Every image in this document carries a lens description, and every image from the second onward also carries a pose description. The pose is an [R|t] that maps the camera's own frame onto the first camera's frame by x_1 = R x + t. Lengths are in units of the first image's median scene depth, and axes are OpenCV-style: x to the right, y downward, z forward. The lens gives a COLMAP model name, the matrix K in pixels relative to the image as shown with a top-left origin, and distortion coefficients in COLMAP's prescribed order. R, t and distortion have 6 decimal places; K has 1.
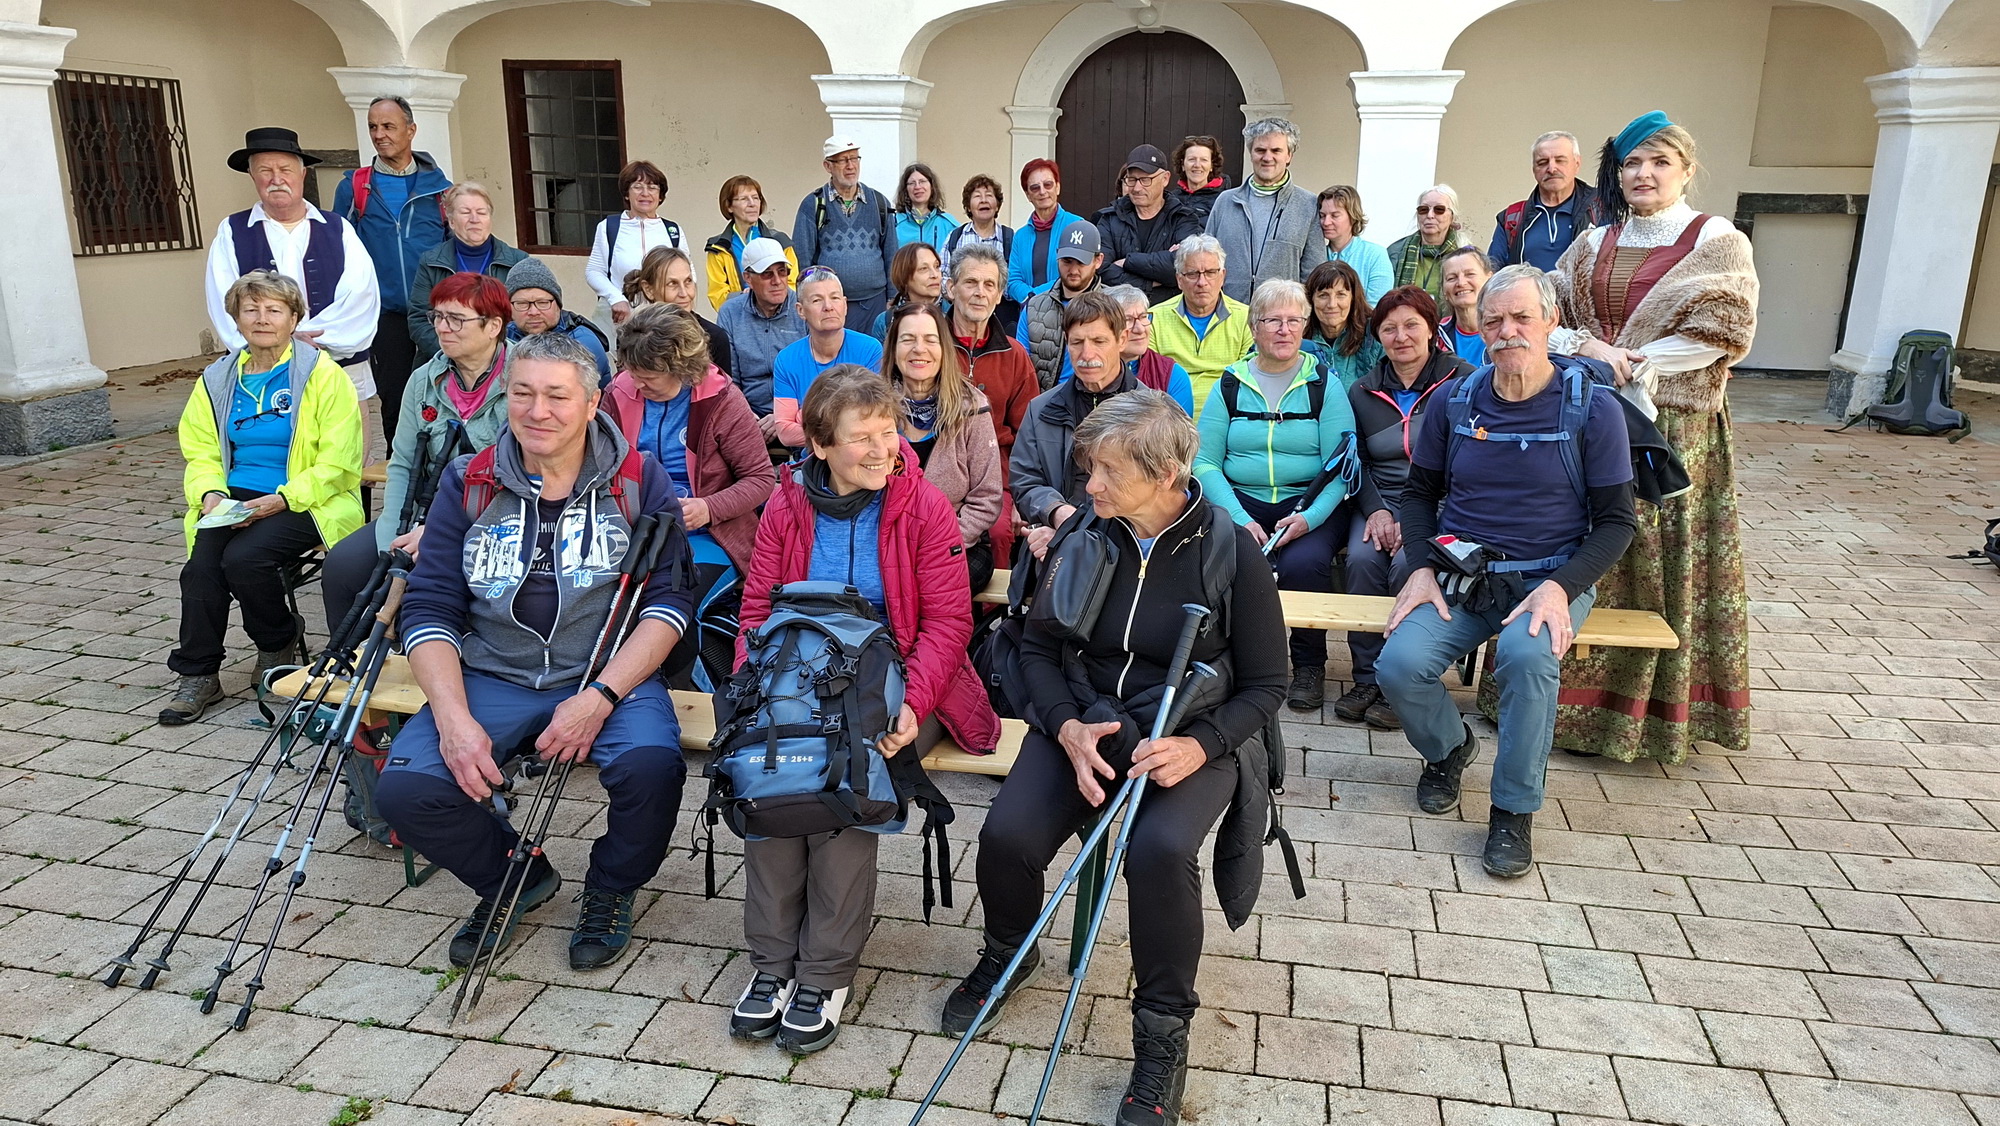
lens RADIAL K [[1382.9, 0, 1005.0], [0, 1382.9, 554.1], [0, 0, 1]] dist [0.073927, -0.071106]
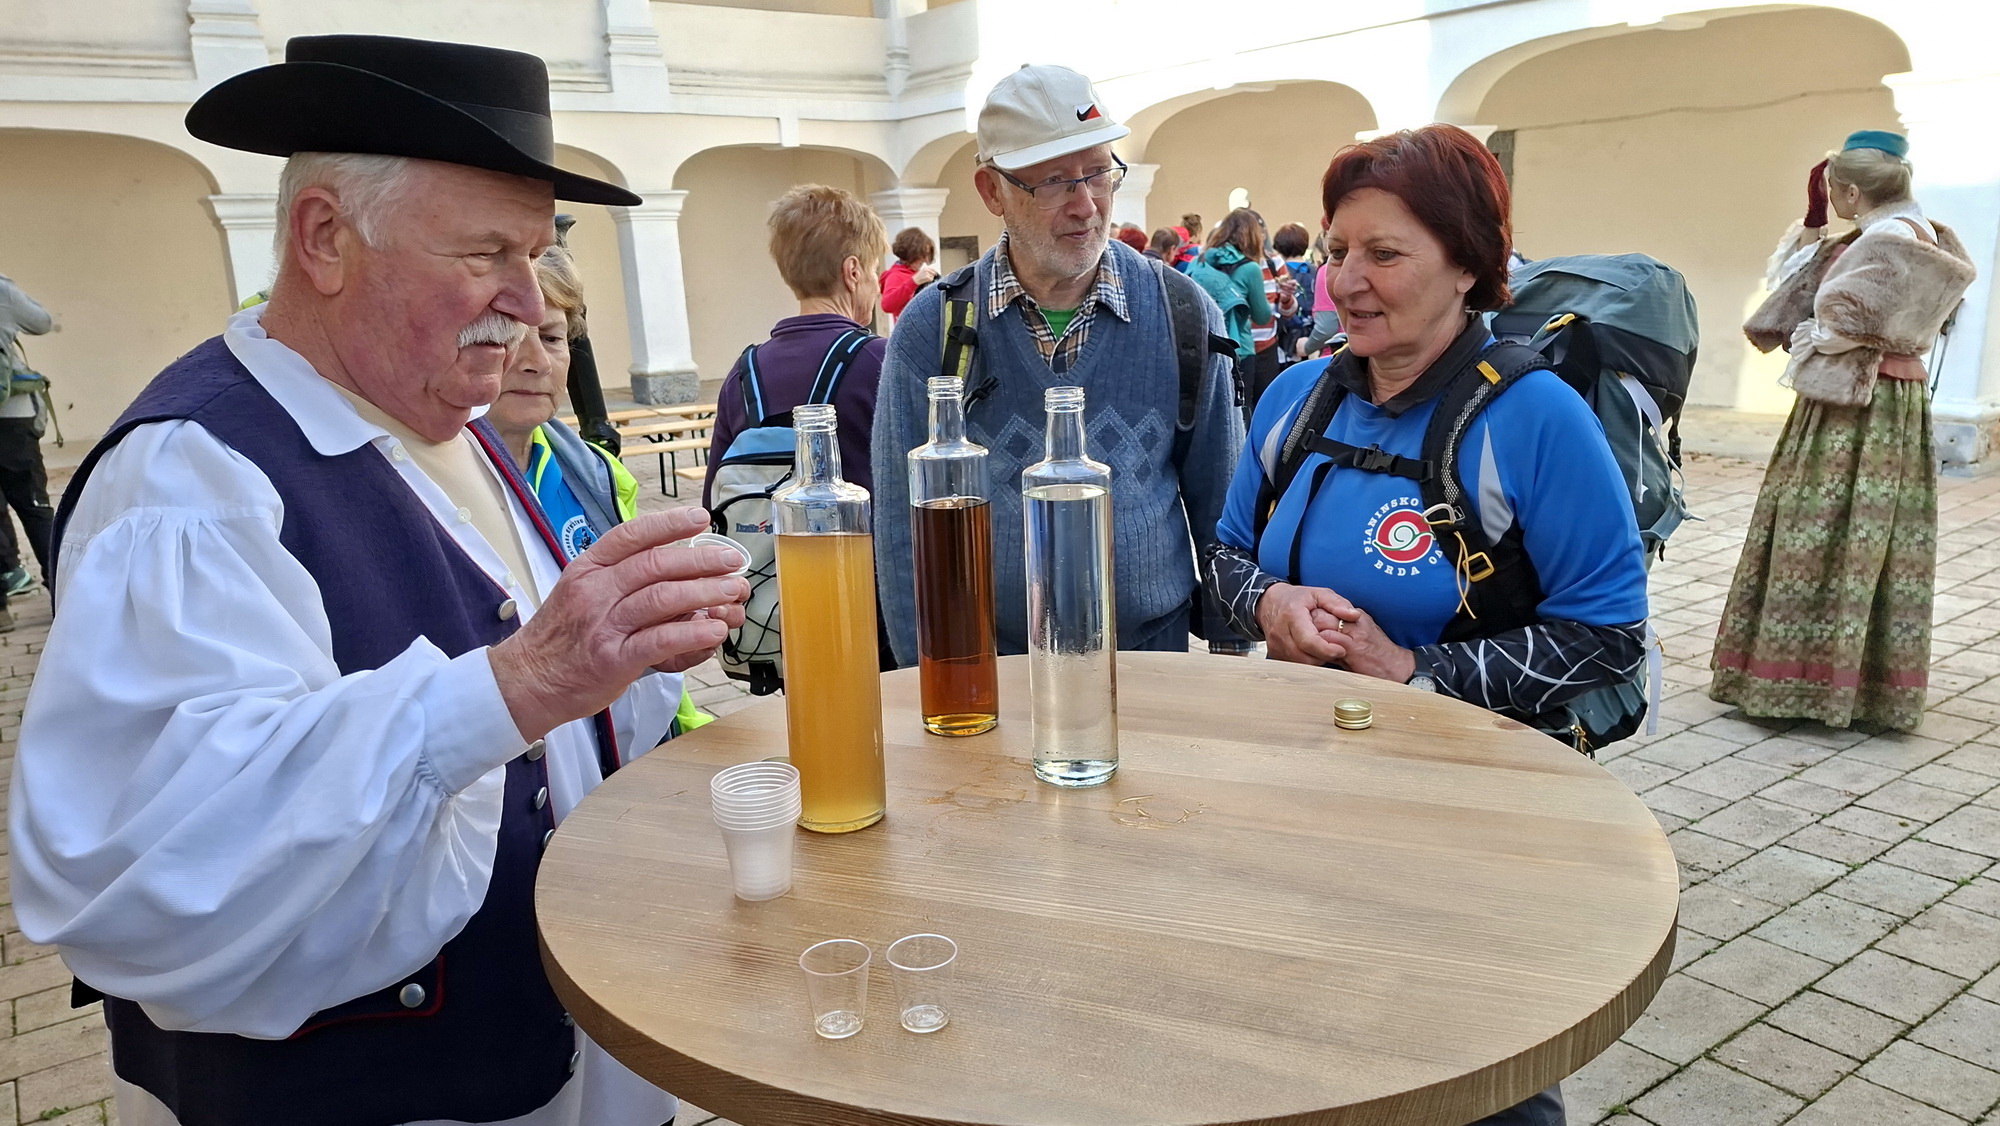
lens RADIAL K [[1379.0, 0, 1000.0], [0, 1379.0, 563.0], [0, 0, 1]] dist [0.087495, -0.092048]
pose [[0.688737, -0.199735, 0.696955, -1.329113], [0.242045, 0.969495, 0.038649, 0.209200], [-0.683414, 0.142076, 0.716072, -0.725476]]
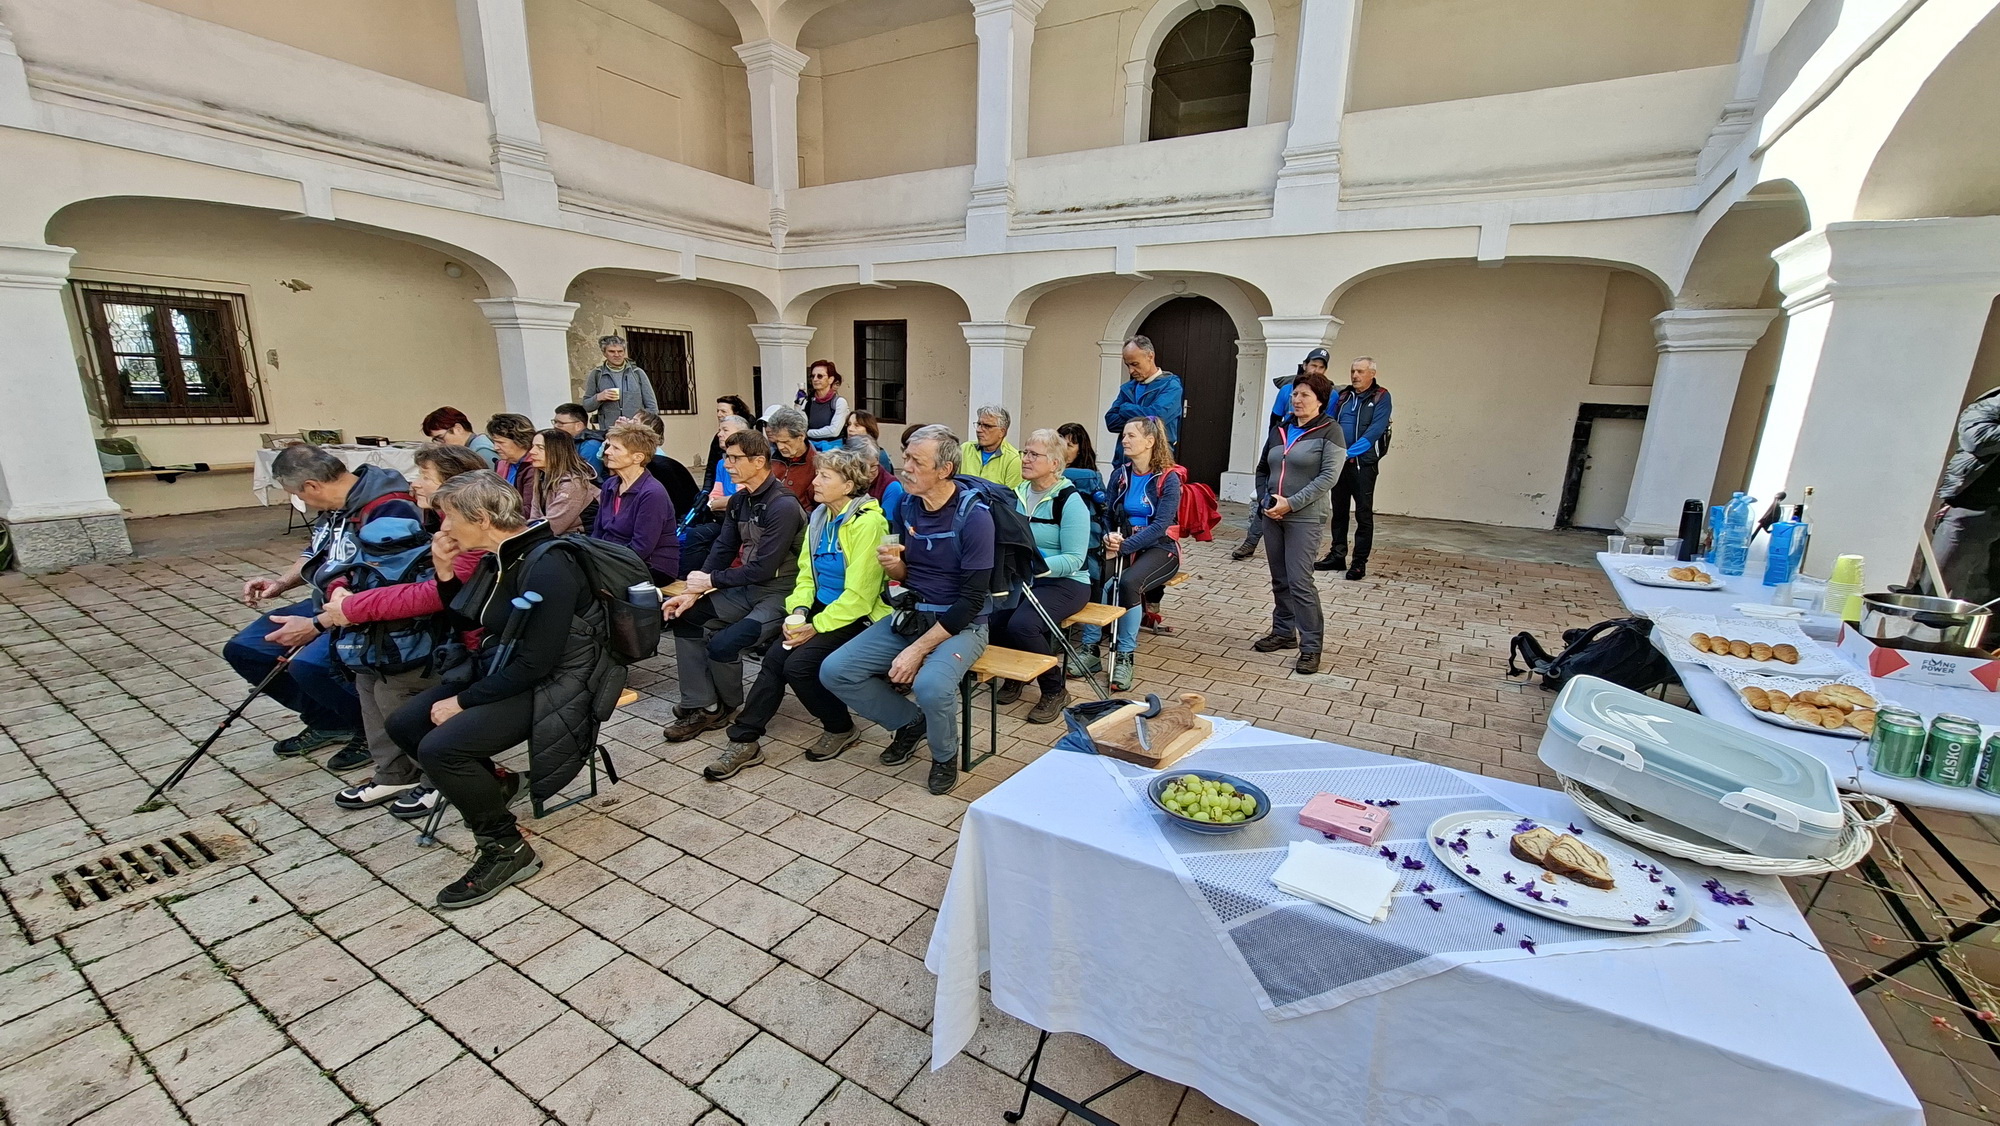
lens RADIAL K [[792.4, 0, 1009.5], [0, 792.4, 580.7], [0, 0, 1]] dist [0.000806, -0.000031]
pose [[0.944007, 0.094201, -0.316192, 0.625119], [-0.103654, 0.994526, -0.013170, -0.023043], [0.313220, 0.045207, 0.948604, 0.176878]]
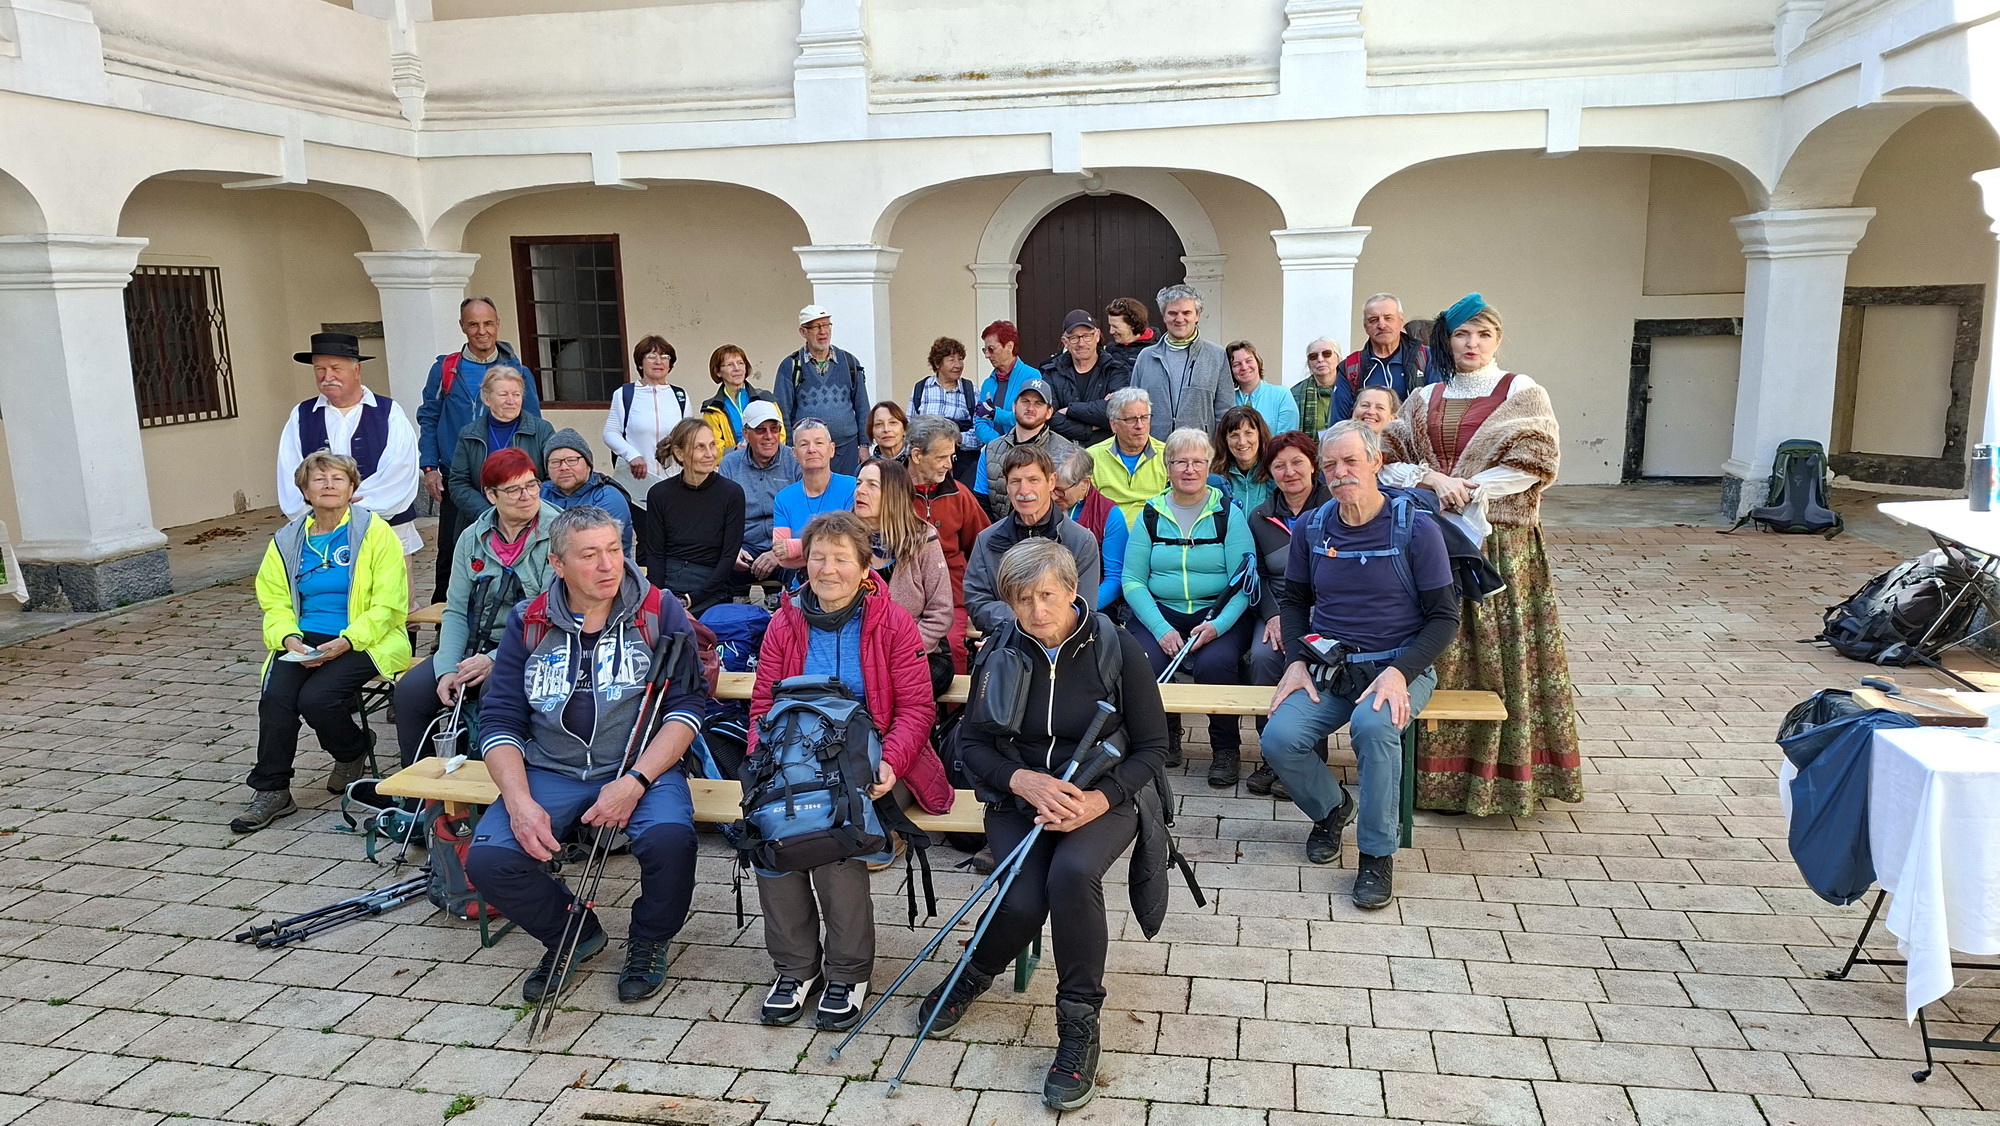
lens RADIAL K [[1379.0, 0, 1000.0], [0, 1379.0, 563.0], [0, 0, 1]] dist [0.087495, -0.092048]
pose [[0.999381, -0.034705, 0.005794, 0.027811], [0.035059, 0.996133, -0.080563, 0.011515], [-0.002975, 0.080716, 0.996733, -0.206125]]
